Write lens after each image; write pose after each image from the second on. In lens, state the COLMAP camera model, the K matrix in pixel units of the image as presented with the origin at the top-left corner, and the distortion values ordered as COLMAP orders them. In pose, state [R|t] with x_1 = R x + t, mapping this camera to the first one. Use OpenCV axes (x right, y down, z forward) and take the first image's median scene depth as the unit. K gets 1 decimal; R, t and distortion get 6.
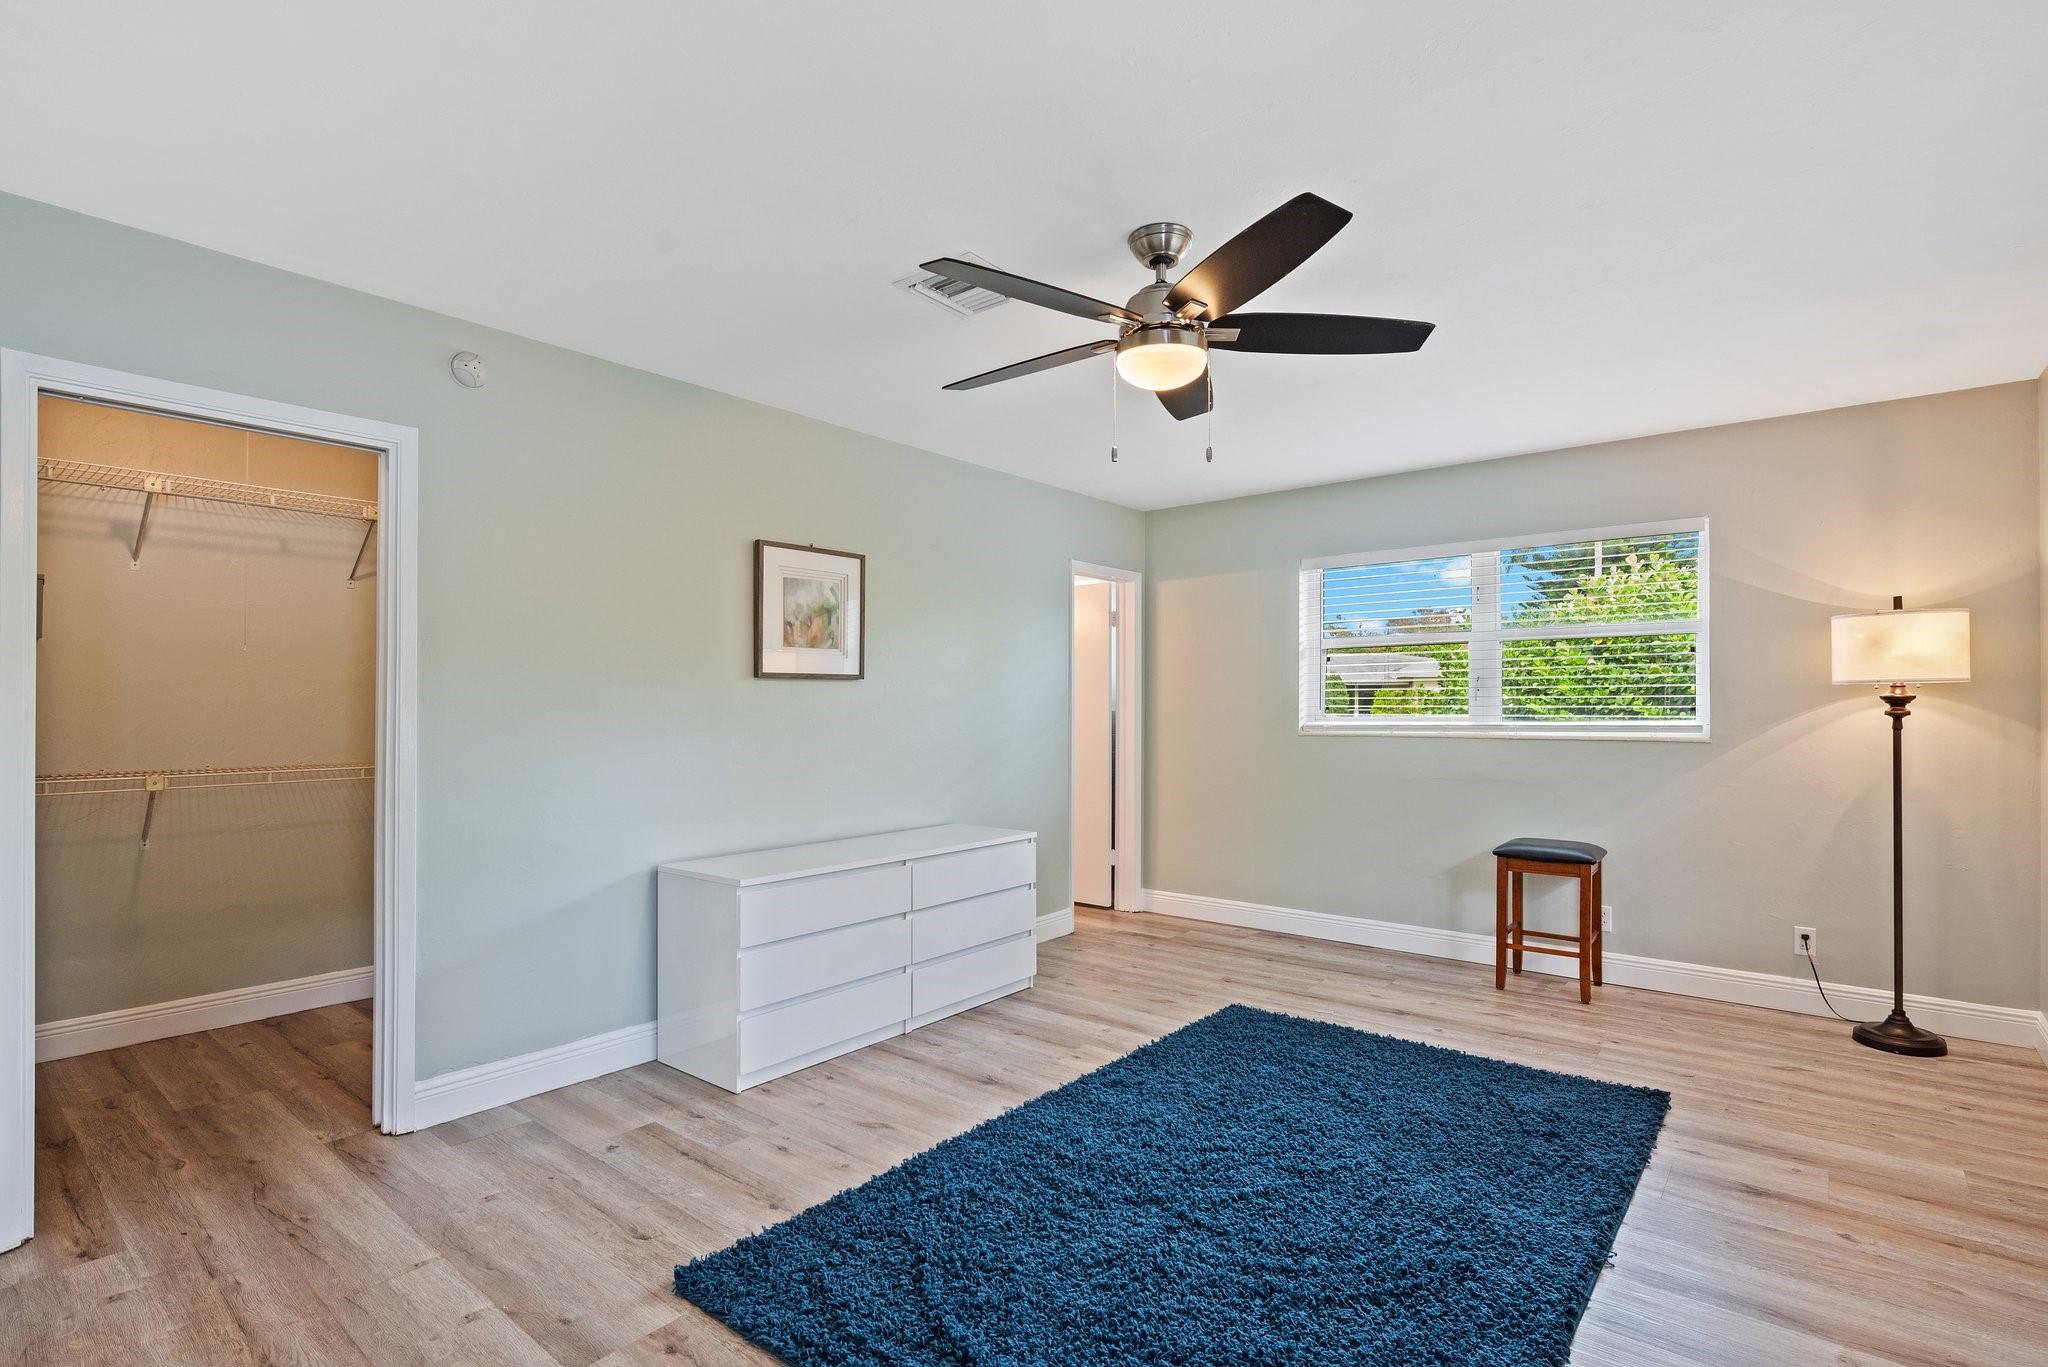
lens RADIAL K [[957.4, 0, 1023.5], [0, 957.4, 697.4], [0, 0, 1]] dist [-0.000712, -0.000054]
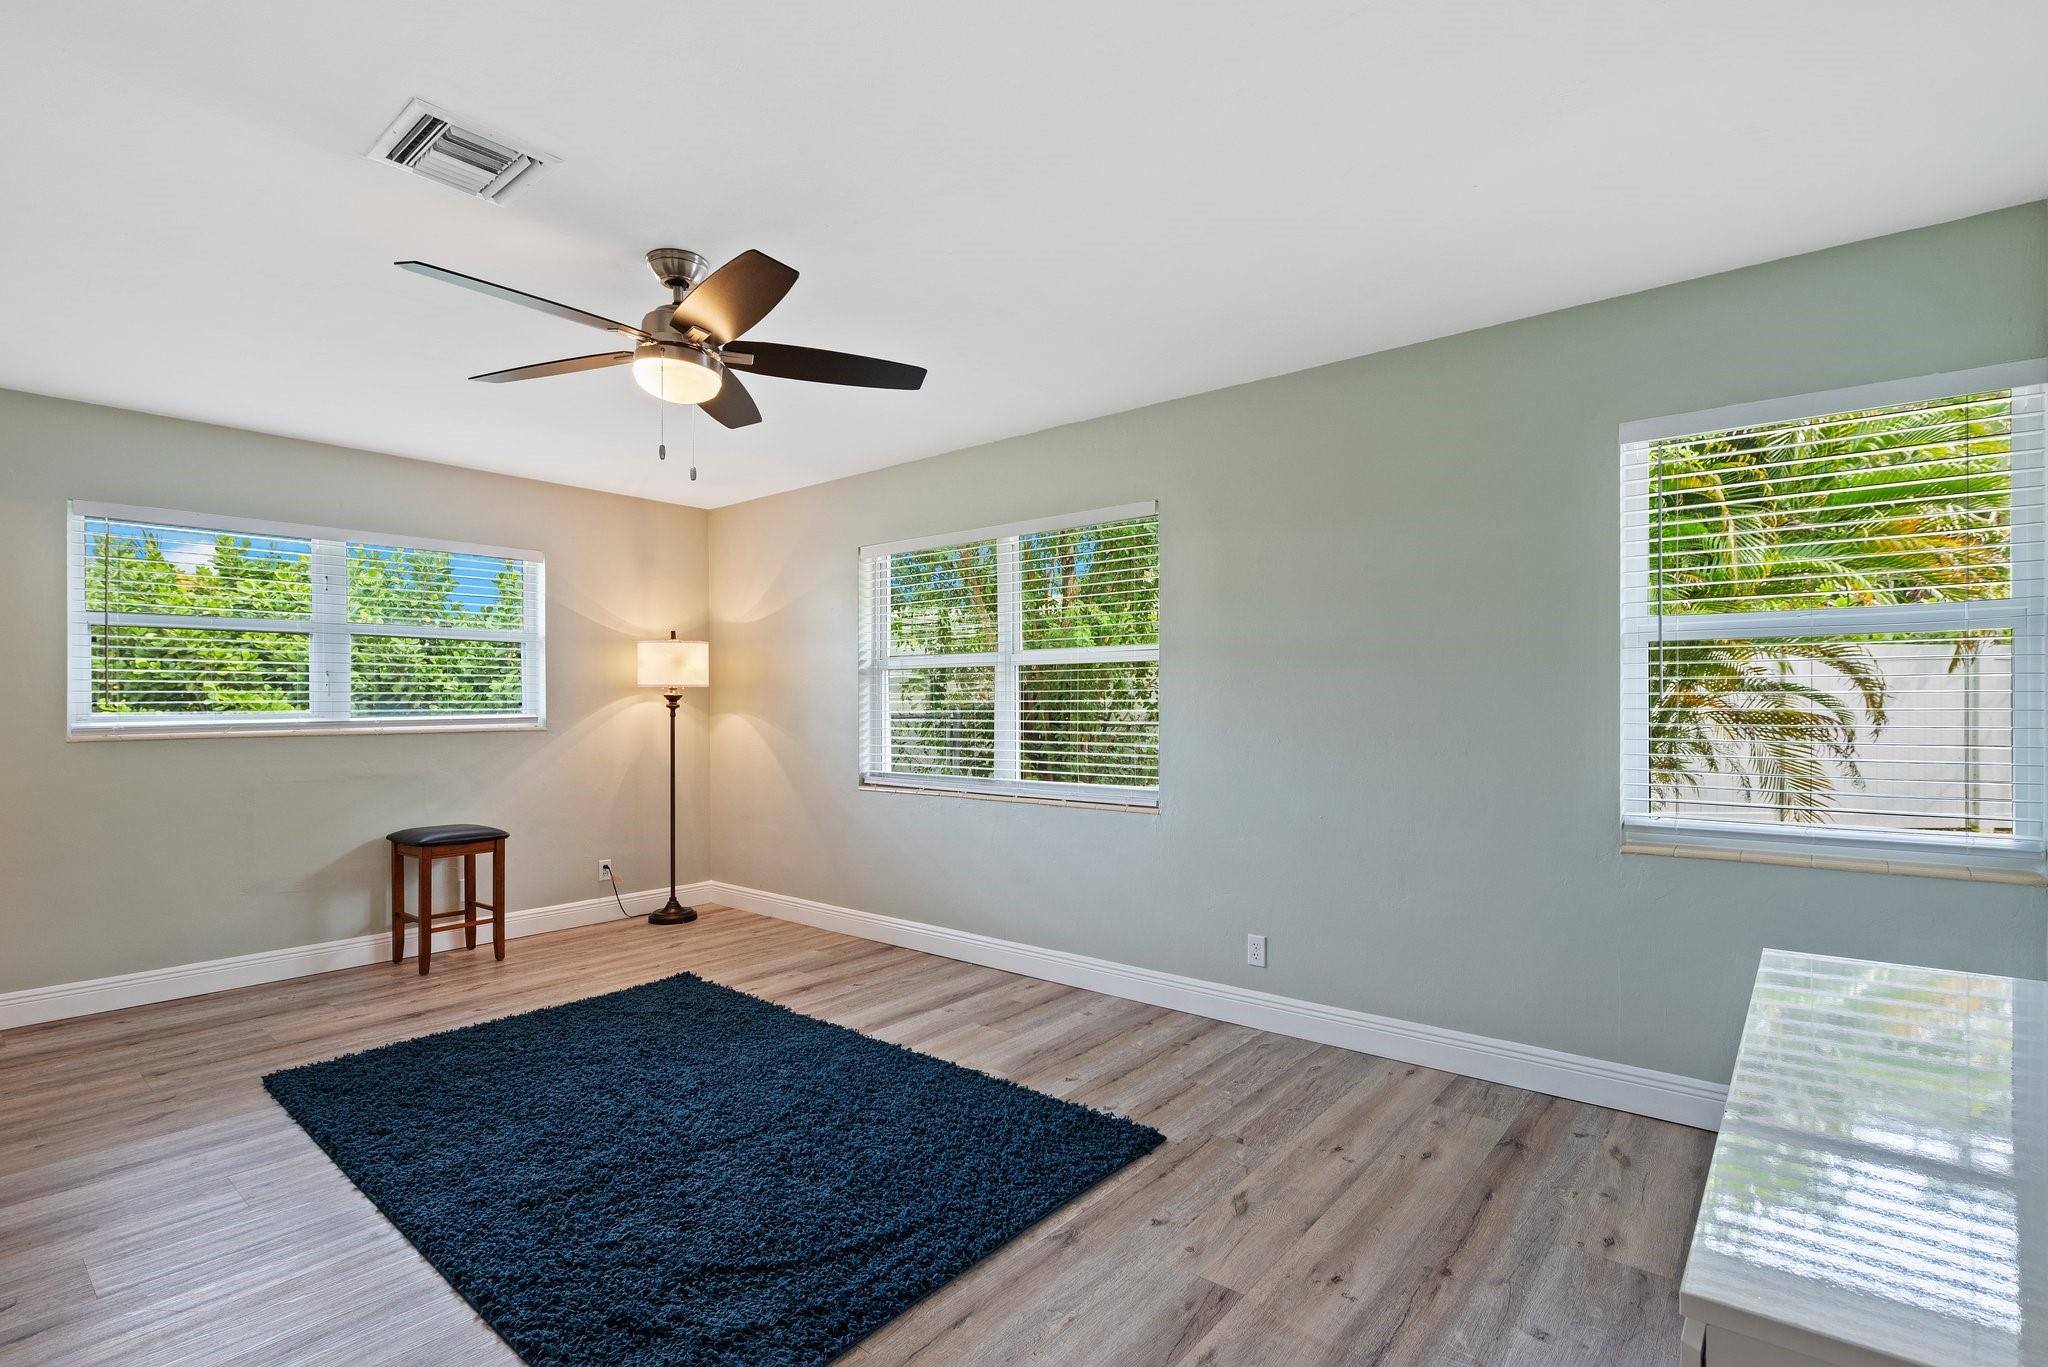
lens RADIAL K [[957.4, 0, 1024.0], [0, 957.4, 694.1], [0, 0, 1]] dist [-0.000712, -0.000054]
pose [[0.015966, 0.012879, 0.999790, -0.606050], [-0.008412, 0.999883, -0.012746, 0.011297], [-0.999837, -0.008207, 0.016073, 0.390843]]
